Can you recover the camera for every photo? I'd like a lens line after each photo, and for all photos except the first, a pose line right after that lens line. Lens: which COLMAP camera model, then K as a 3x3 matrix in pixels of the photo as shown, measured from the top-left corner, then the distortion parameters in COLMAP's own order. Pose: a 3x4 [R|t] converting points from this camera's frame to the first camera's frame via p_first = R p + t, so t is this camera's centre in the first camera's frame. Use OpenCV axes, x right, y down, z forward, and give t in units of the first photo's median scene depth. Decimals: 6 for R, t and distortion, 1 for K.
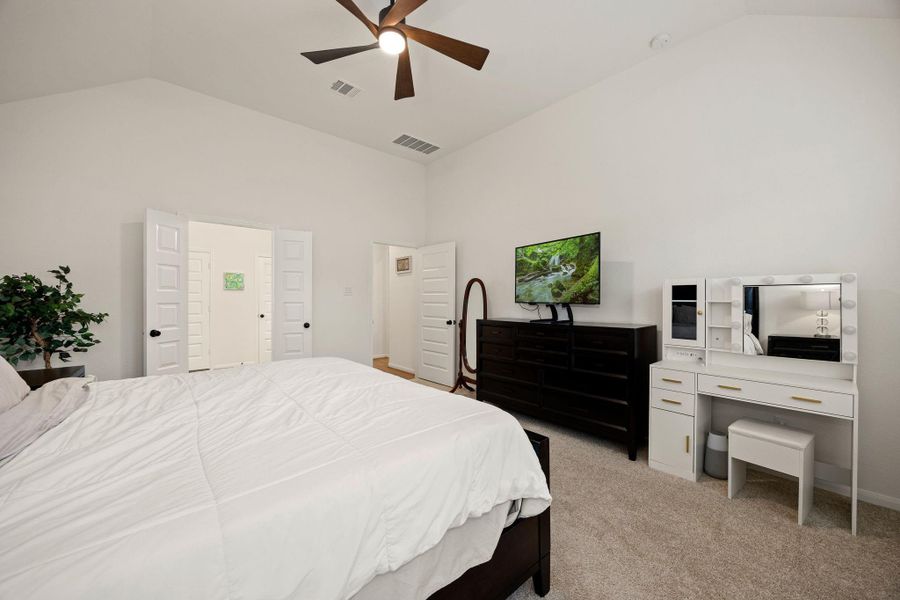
lens RADIAL K [[345.3, 0, 451.1], [0, 345.3, 298.7], [0, 0, 1]] dist [-0.002768, -0.000387]
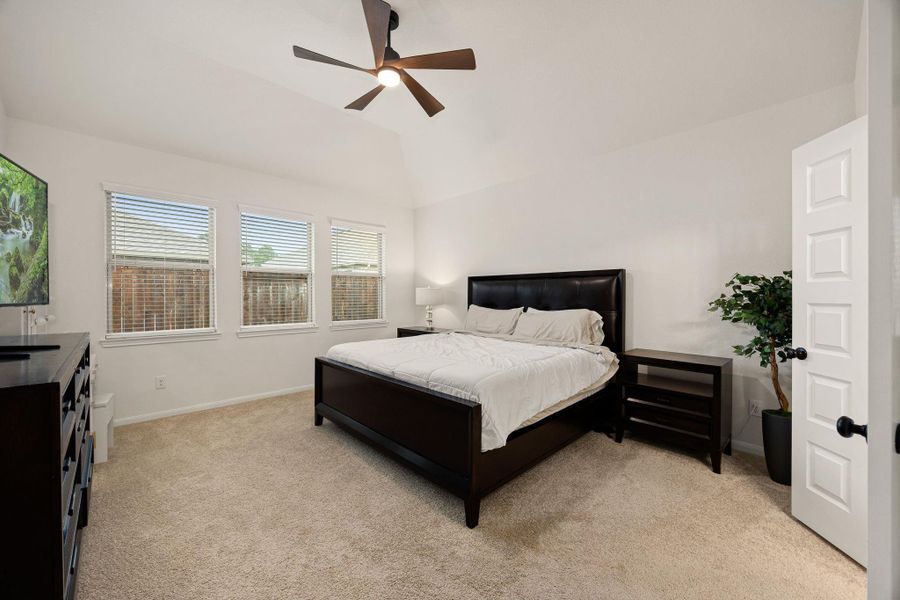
lens RADIAL K [[345.3, 0, 447.9], [0, 345.3, 293.3], [0, 0, 1]] dist [-0.002768, -0.000387]
pose [[-0.998328, -0.005430, -0.057546, -0.211065], [-0.006133, 0.999909, 0.012037, -0.005323], [0.057475, 0.012369, -0.998270, 1.507458]]
